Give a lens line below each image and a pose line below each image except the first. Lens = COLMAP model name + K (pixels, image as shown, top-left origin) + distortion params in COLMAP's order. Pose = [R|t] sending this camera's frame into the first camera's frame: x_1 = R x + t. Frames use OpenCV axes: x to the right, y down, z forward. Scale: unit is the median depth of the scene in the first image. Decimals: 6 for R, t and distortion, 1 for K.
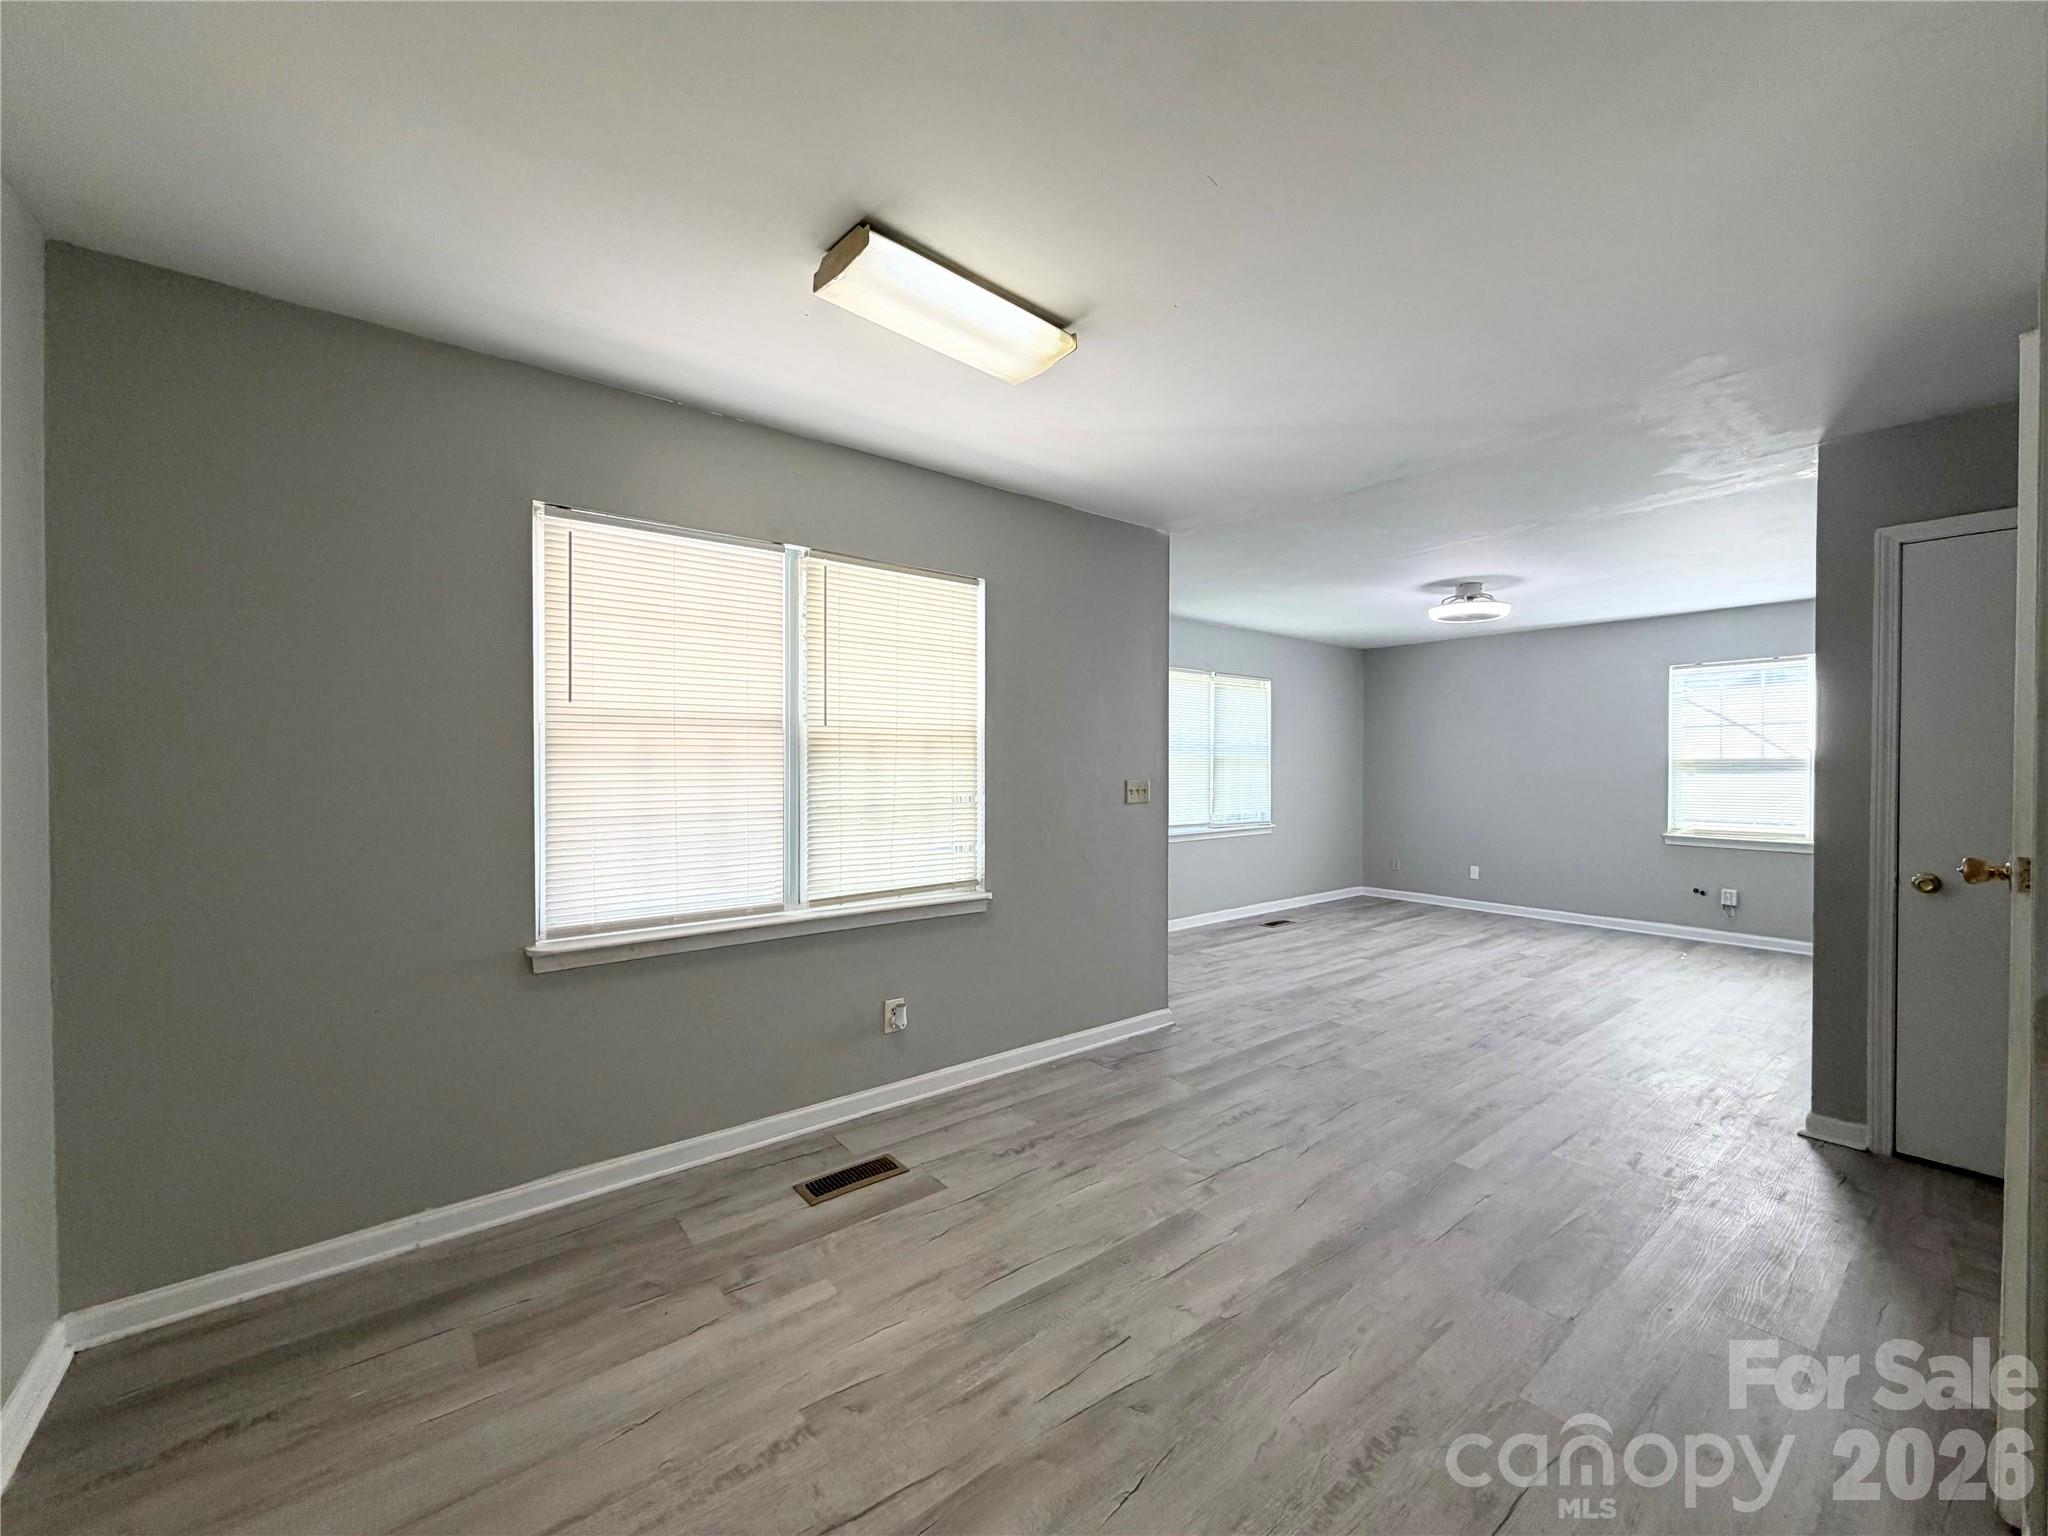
lens RADIAL K [[812.5, 0, 1020.8], [0, 812.5, 773.1], [0, 0, 1]] dist [0.001199, -0.000190]
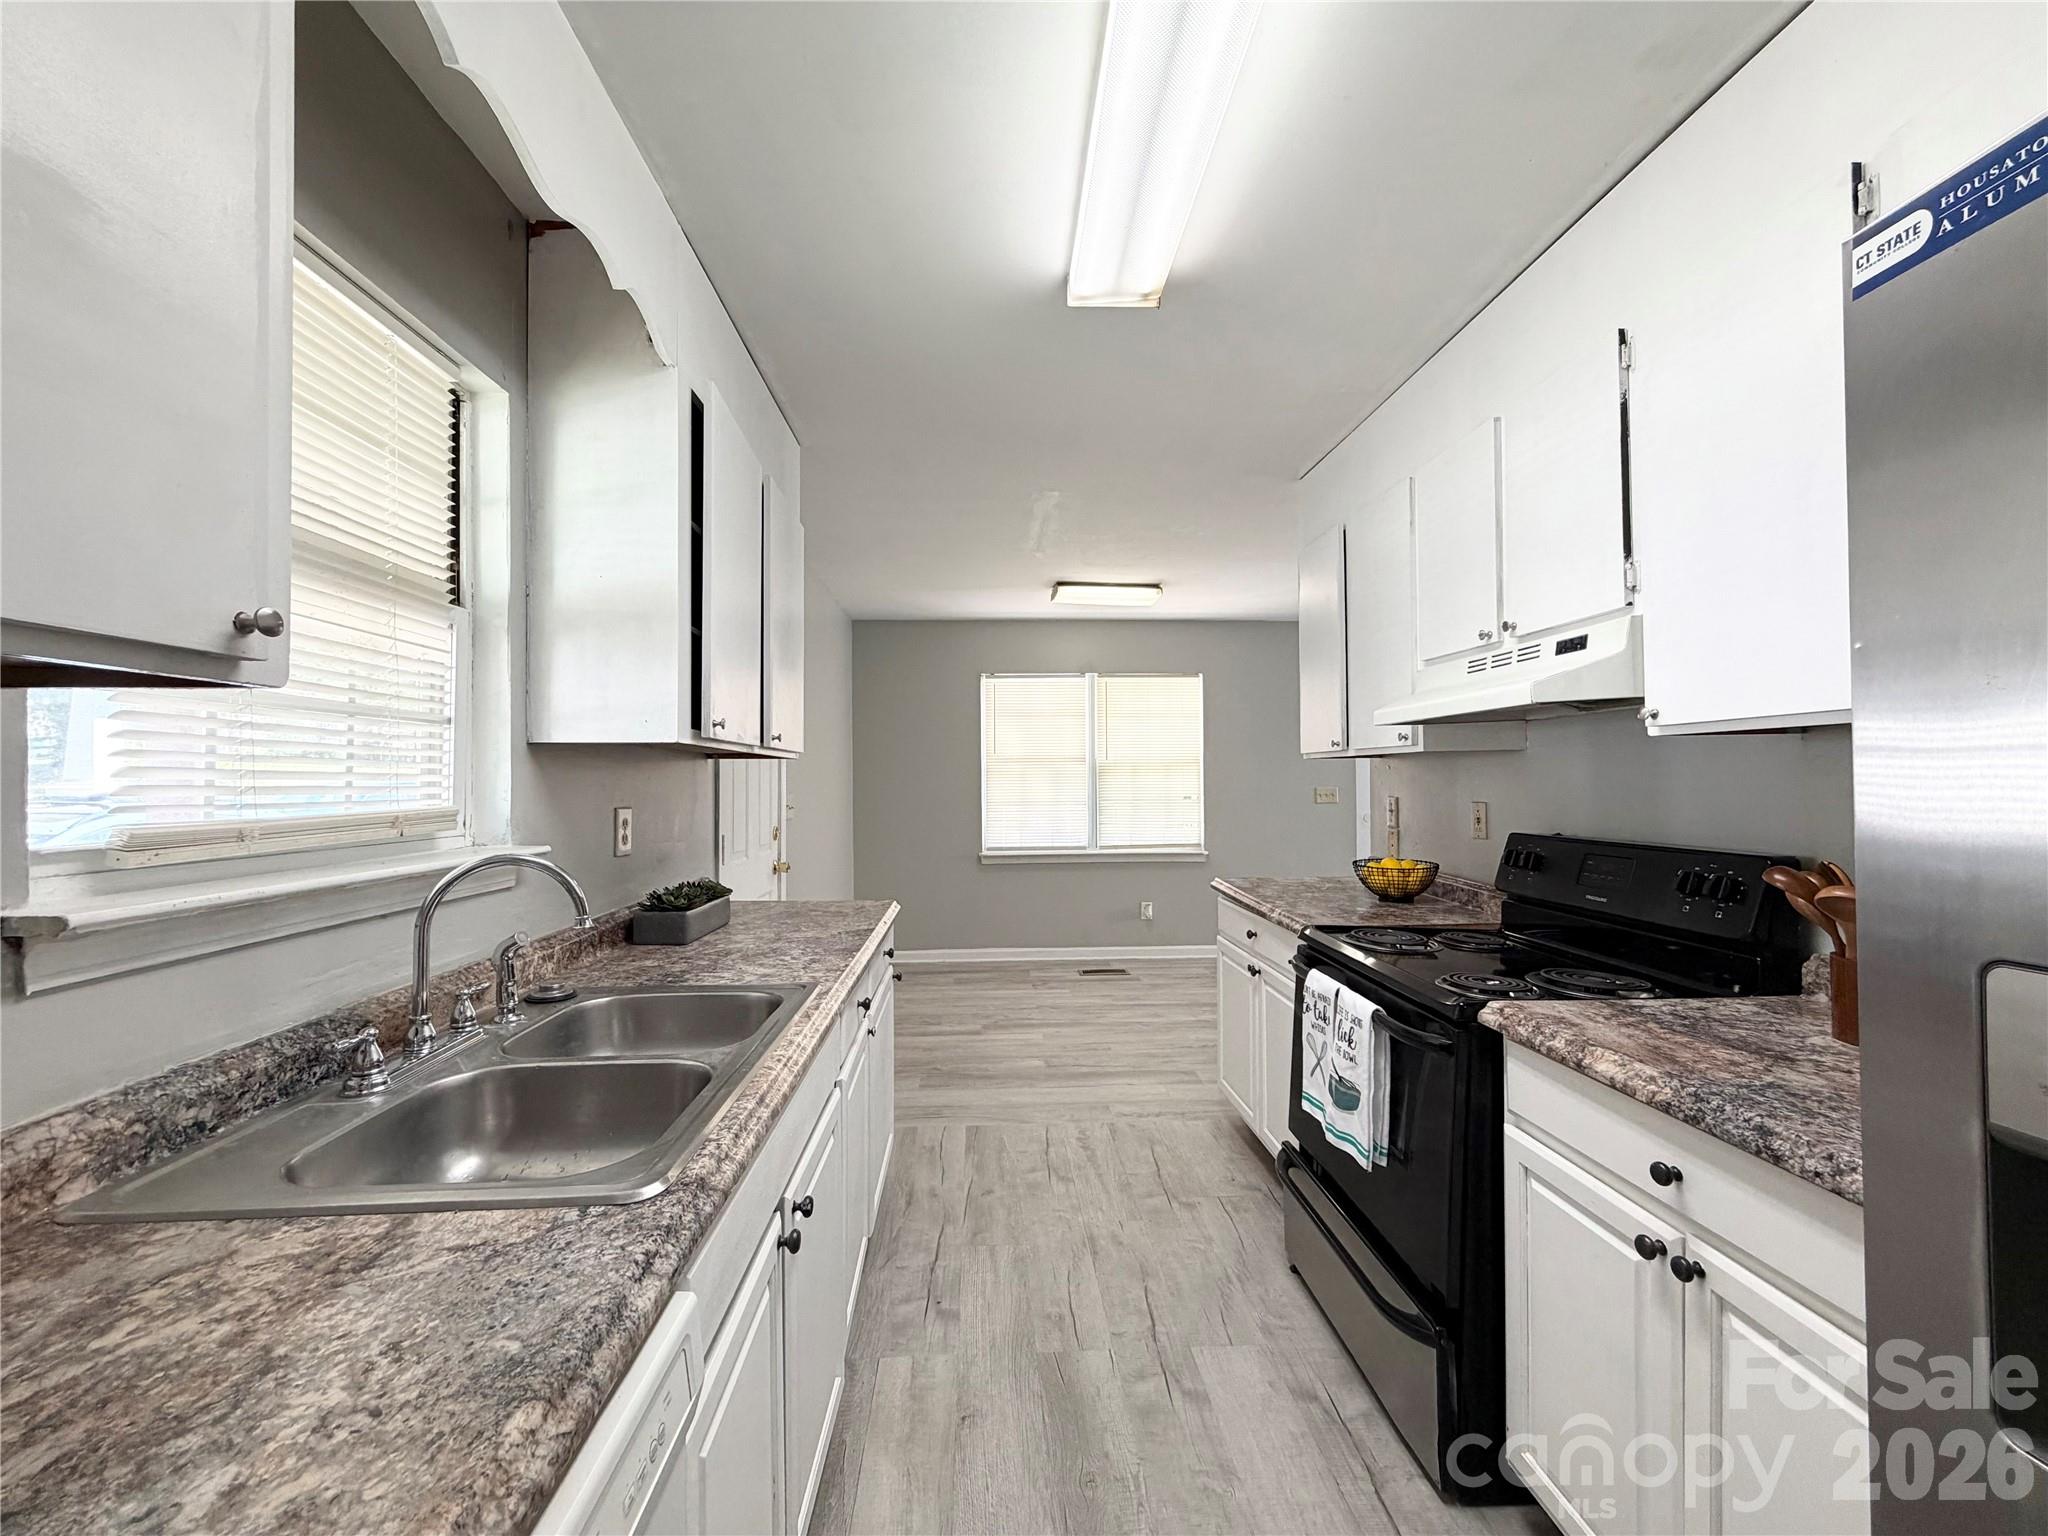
lens RADIAL K [[812.5, 0, 1019.5], [0, 812.5, 768.6], [0, 0, 1]] dist [0.001199, -0.000190]
pose [[0.811478, -0.016153, -0.584160, 0.599372], [0.001592, 0.999675, -0.025431, 0.011116], [0.584381, 0.019707, 0.811240, -0.603925]]
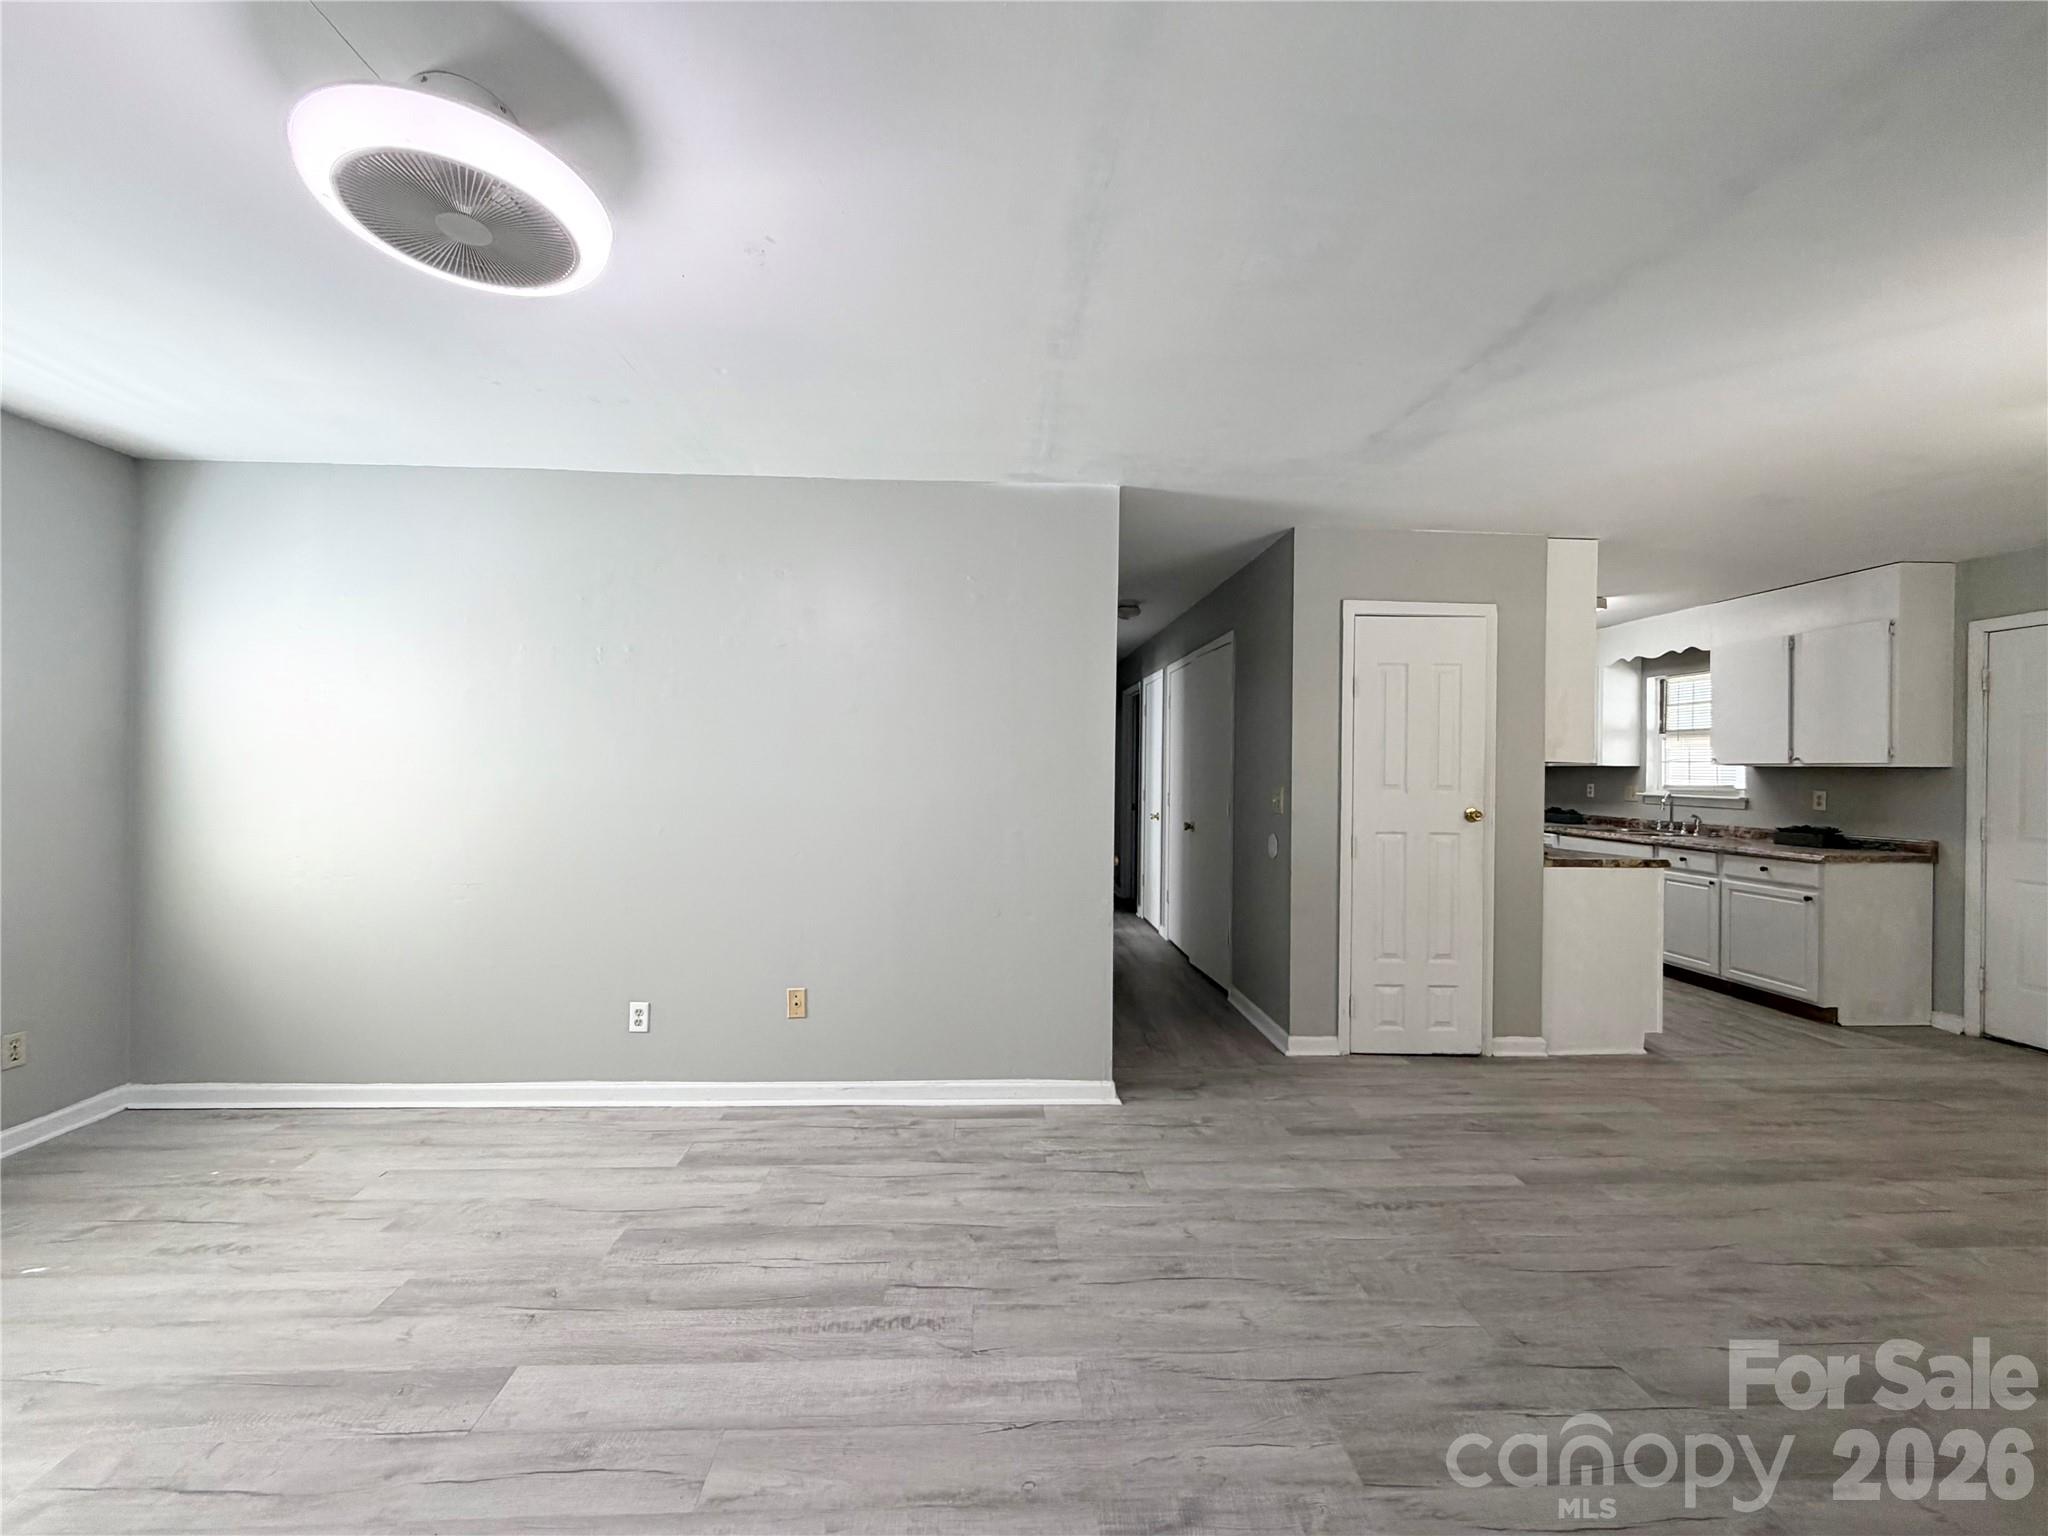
lens RADIAL K [[812.5, 0, 1020.4], [0, 812.5, 770.8], [0, 0, 1]] dist [0.001199, -0.000190]
pose [[-0.810106, -0.013674, 0.586124, 0.330994], [-0.006099, 0.999870, 0.014897, -0.020922], [-0.586252, 0.008494, -0.810084, 1.541905]]
